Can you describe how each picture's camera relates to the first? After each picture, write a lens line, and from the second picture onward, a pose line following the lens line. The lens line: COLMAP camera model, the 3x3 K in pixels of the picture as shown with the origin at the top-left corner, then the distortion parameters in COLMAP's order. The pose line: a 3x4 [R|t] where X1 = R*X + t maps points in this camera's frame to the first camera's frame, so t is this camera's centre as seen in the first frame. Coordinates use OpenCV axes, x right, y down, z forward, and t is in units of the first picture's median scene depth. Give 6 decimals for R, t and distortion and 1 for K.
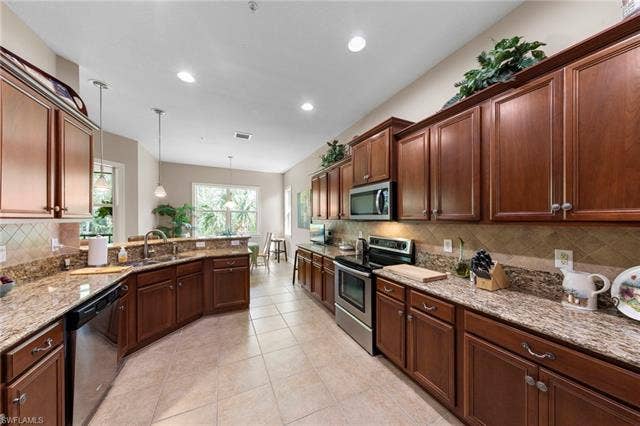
lens RADIAL K [[207.6, 0, 320.1], [0, 207.6, 217.8], [0, 0, 1]] dist [-0.000550, -0.000178]
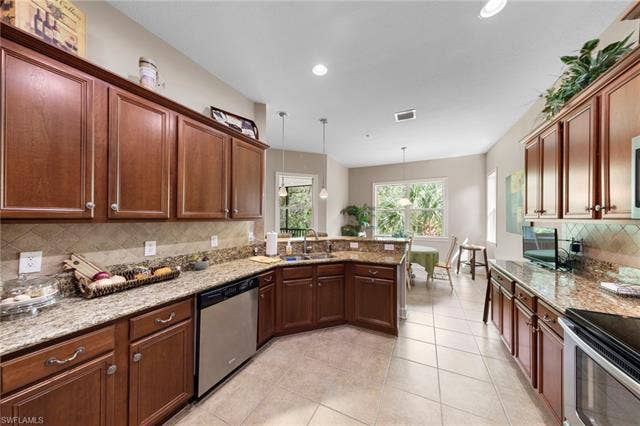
lens RADIAL K [[207.6, 0, 321.0], [0, 207.6, 218.7], [0, 0, 1]] dist [-0.000550, -0.000178]
pose [[0.615234, 0.000058, -0.788344, 0.079070], [0.006224, 0.999968, 0.004931, 0.001964], [0.788320, -0.007940, 0.615214, 0.296527]]
